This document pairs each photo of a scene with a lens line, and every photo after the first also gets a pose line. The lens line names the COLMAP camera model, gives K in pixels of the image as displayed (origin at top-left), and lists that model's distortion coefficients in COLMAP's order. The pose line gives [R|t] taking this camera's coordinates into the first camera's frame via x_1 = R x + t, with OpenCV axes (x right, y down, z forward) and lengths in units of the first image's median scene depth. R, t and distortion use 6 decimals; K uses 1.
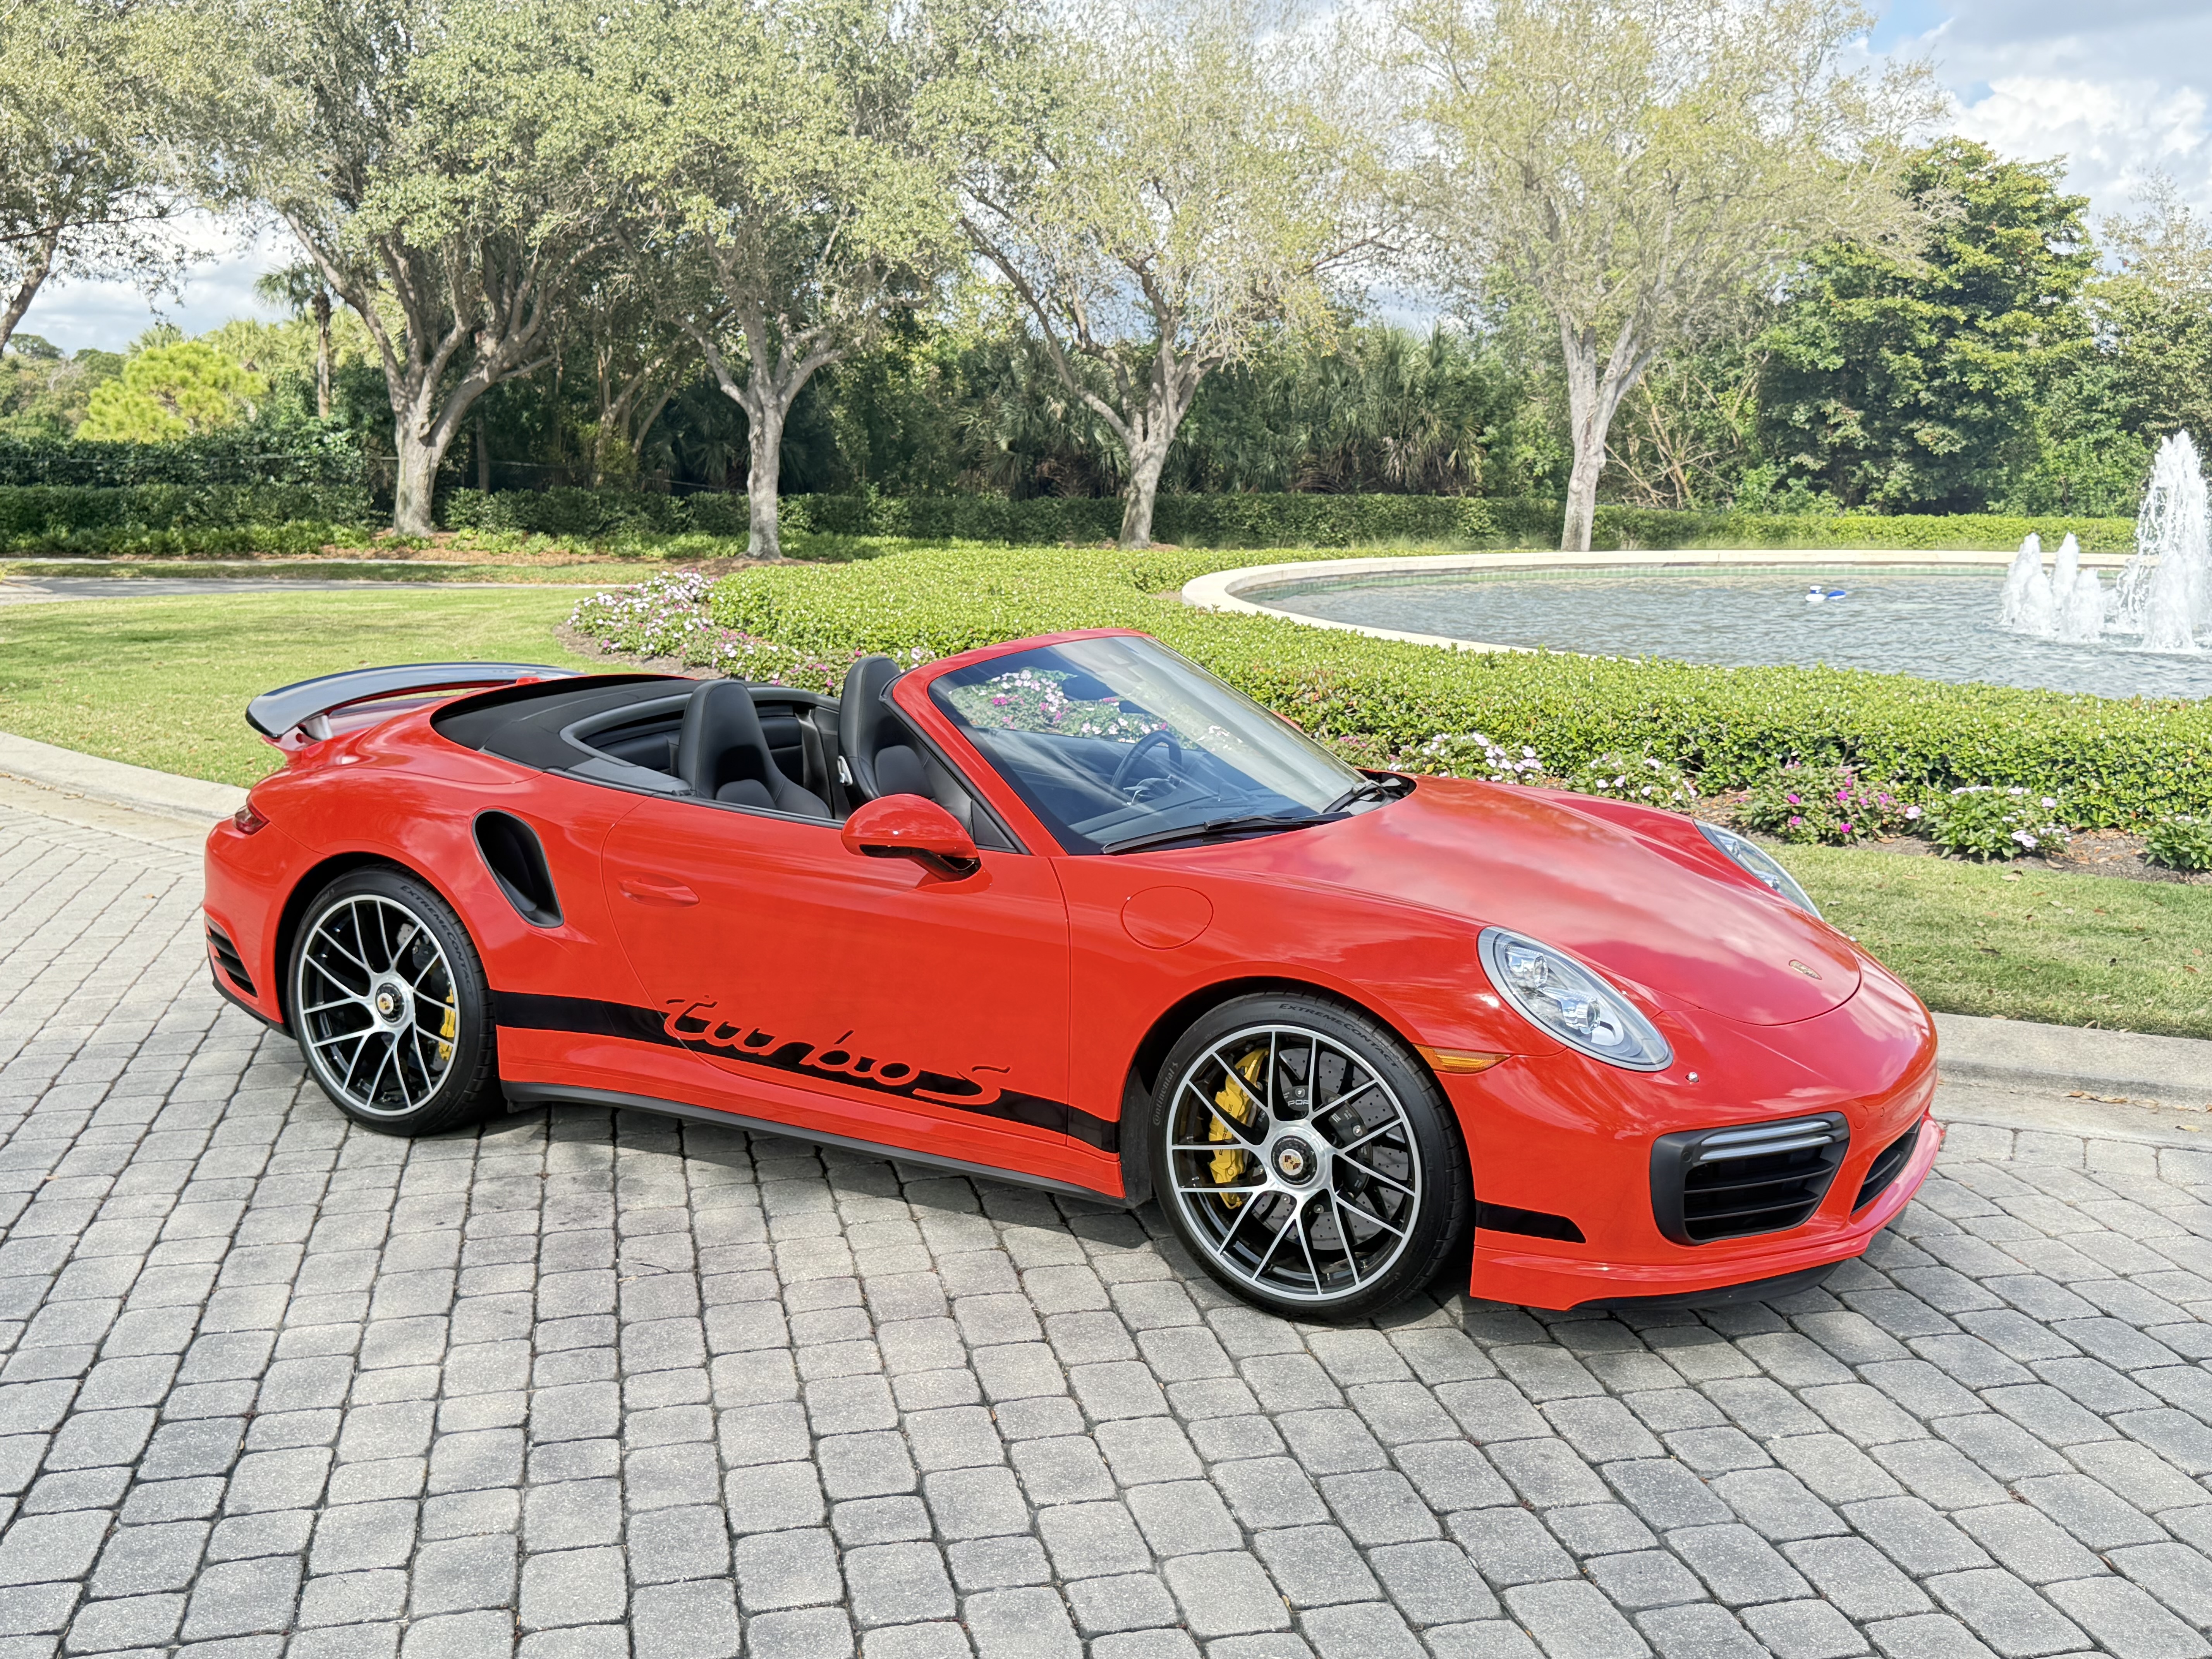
lens RADIAL K [[2197.0, 0, 1111.2], [0, 2197.0, 845.6], [0, 0, 1]] dist [0.059360, 0.000000]
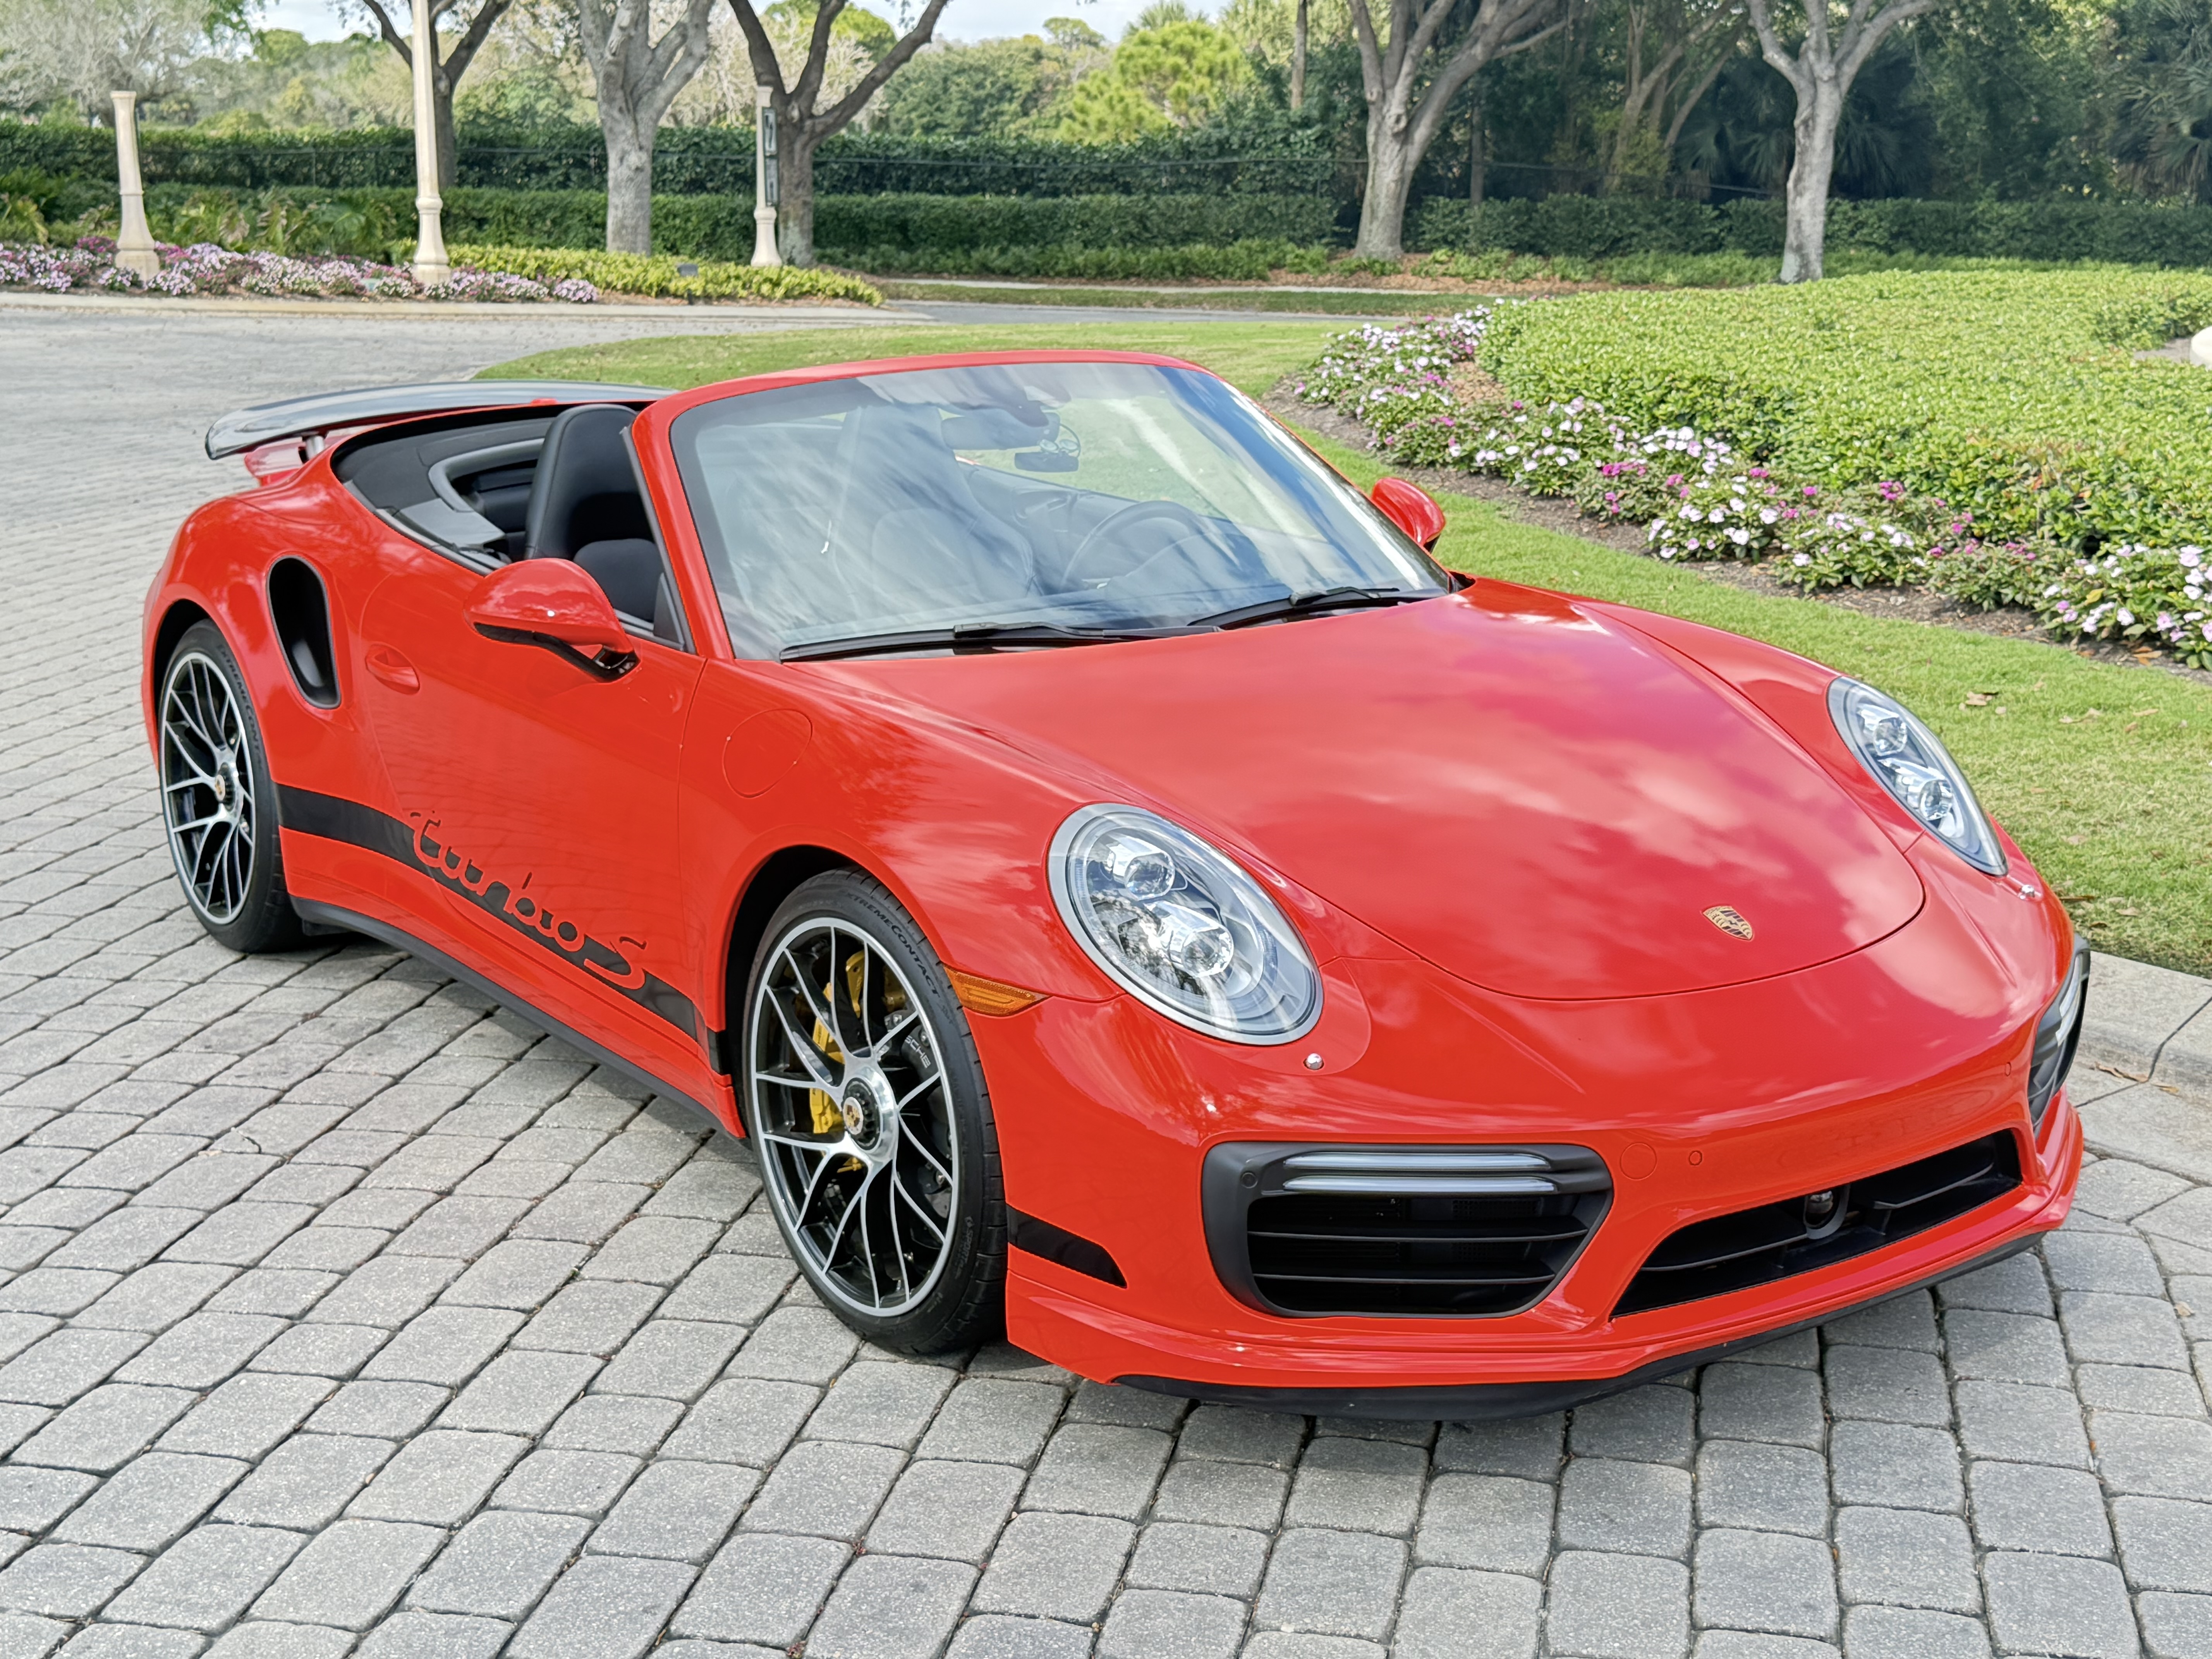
lens RADIAL K [[2816.0, 0, 1119.8], [0, 2816.0, 834.1], [0, 0, 1]] dist [0.078259, 0.000000]
pose [[0.911401, 0.093140, -0.400841, 0.261732], [-0.068911, 0.994839, 0.074478, -0.008615], [0.405709, -0.040257, 0.913115, 0.114587]]
